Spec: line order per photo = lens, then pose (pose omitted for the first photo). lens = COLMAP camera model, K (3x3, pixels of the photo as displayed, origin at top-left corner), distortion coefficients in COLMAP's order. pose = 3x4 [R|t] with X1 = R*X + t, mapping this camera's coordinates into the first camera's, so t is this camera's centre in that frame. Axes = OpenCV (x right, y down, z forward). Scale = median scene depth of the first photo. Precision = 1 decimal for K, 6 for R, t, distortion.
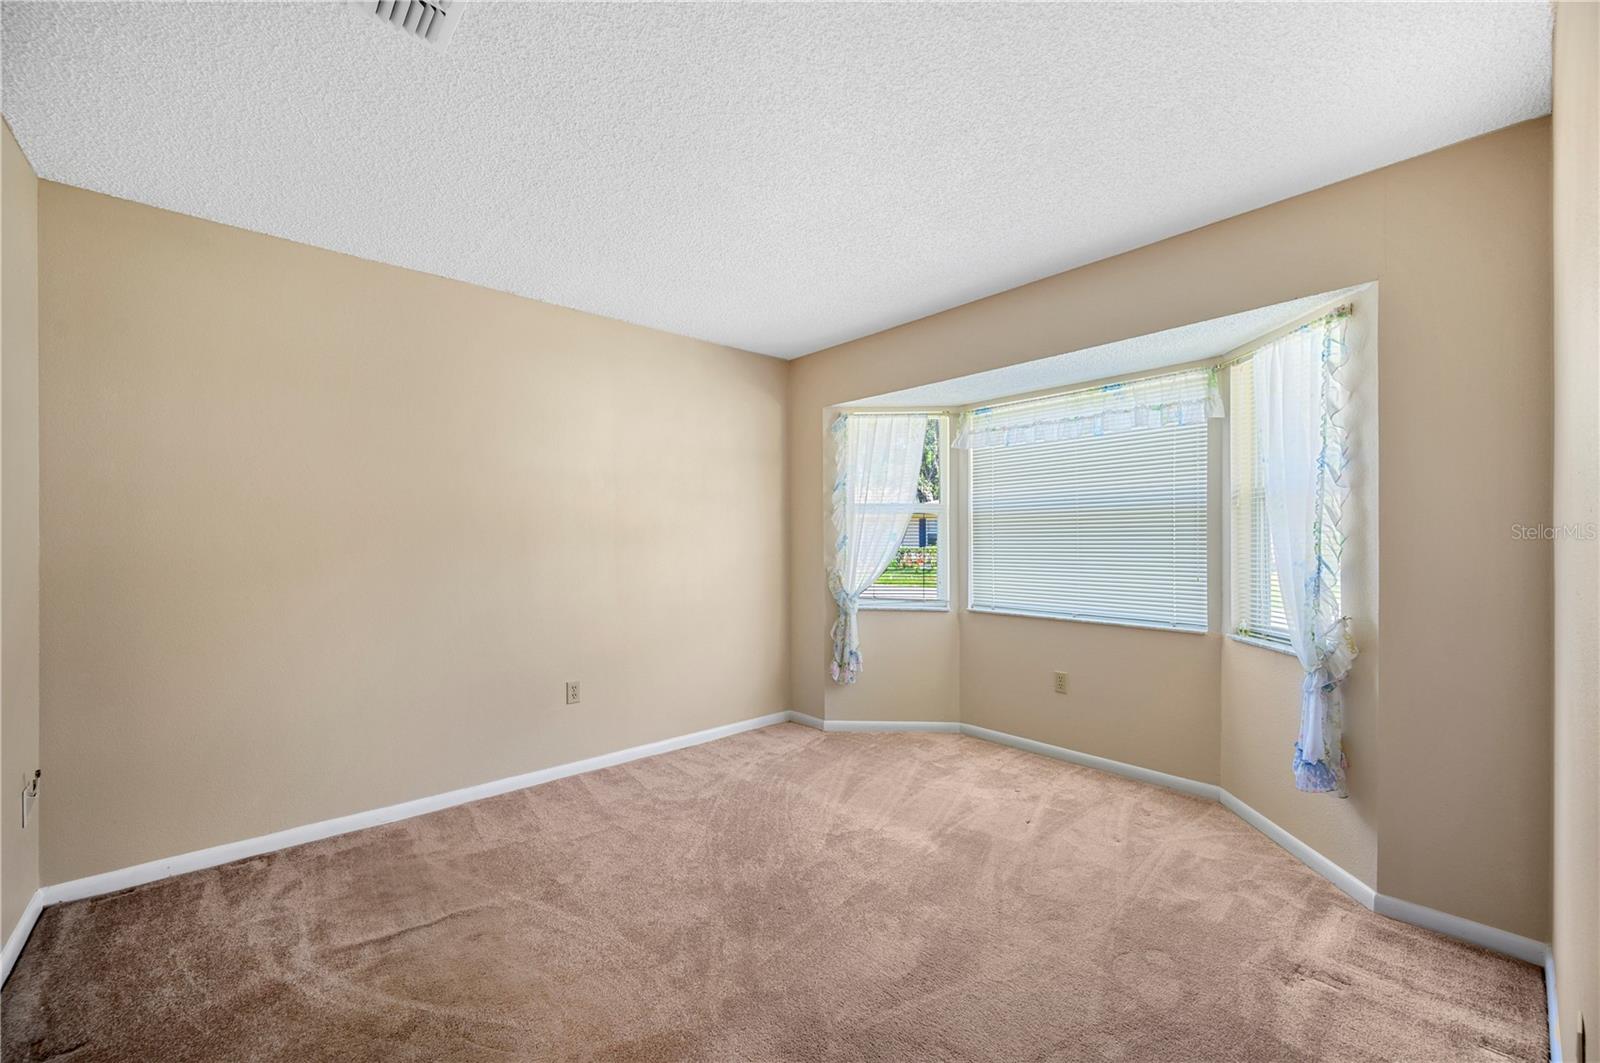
lens RADIAL K [[636.6, 0, 800.0], [0, 636.6, 531.5], [0, 0, 1]] dist [0.001909, 0.000206]
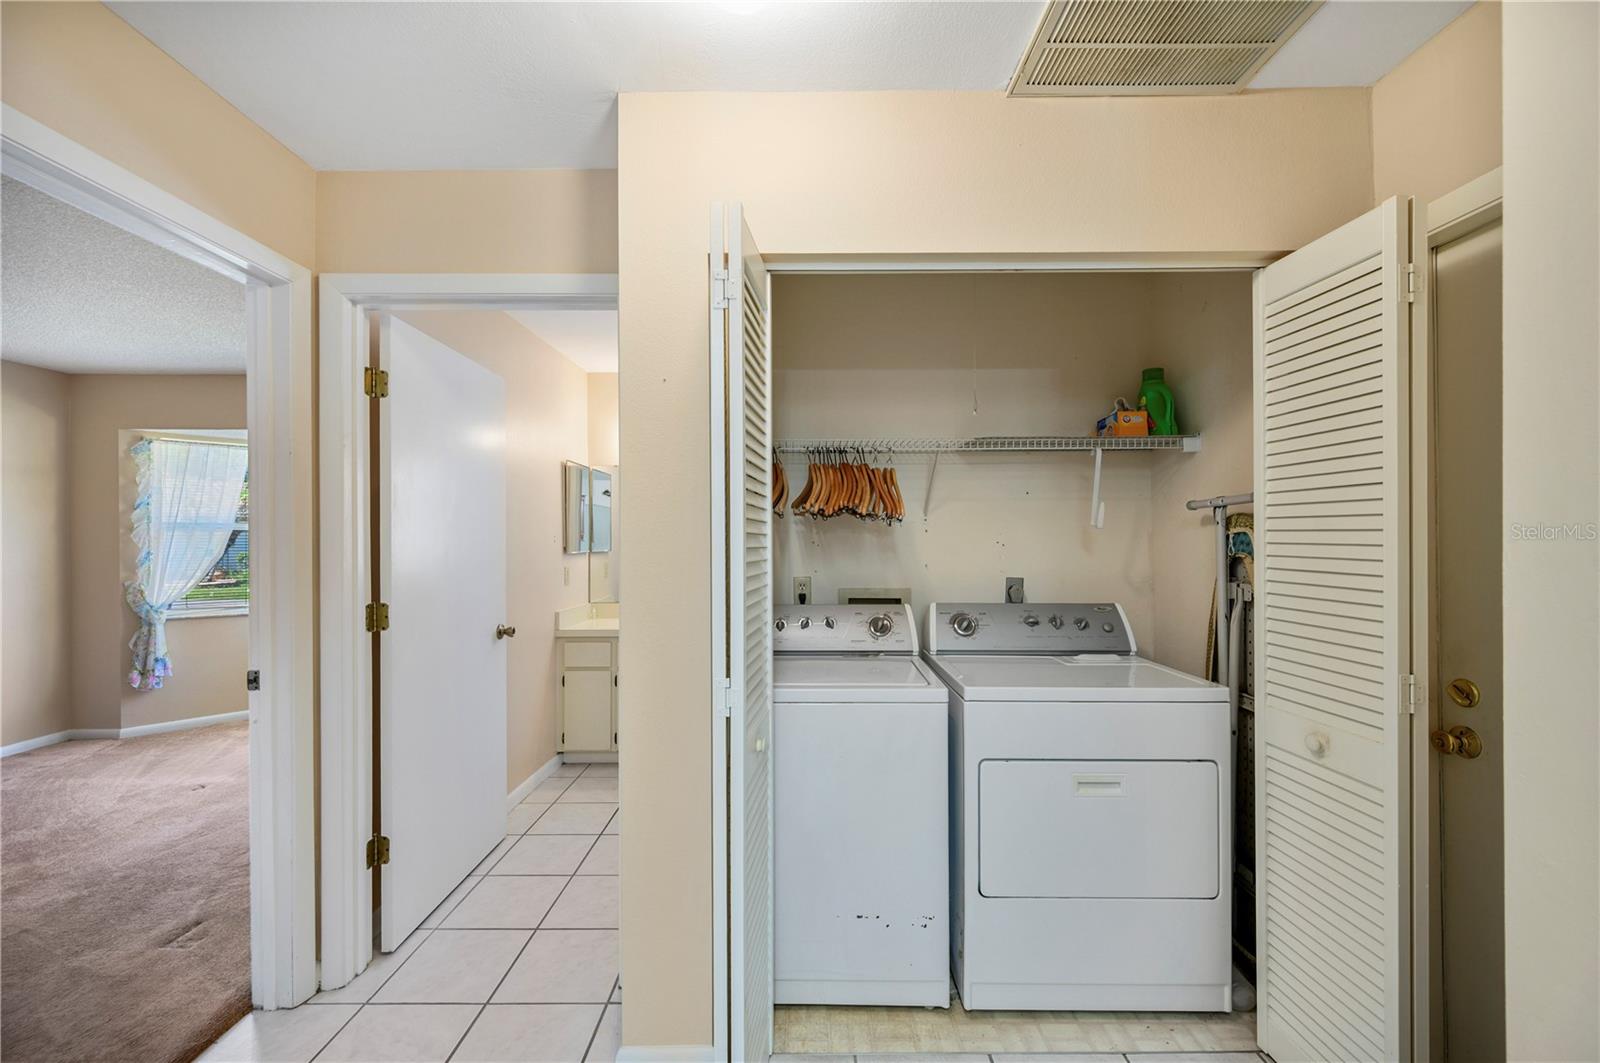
lens RADIAL K [[636.6, 0, 800.0], [0, 636.6, 531.5], [0, 0, 1]] dist [0.001909, 0.000206]
pose [[0.664957, 0.000611, 0.746881, -0.002806], [-0.001611, 0.999999, 0.000616, -0.030778], [-0.746880, -0.001613, 0.664957, -0.542613]]
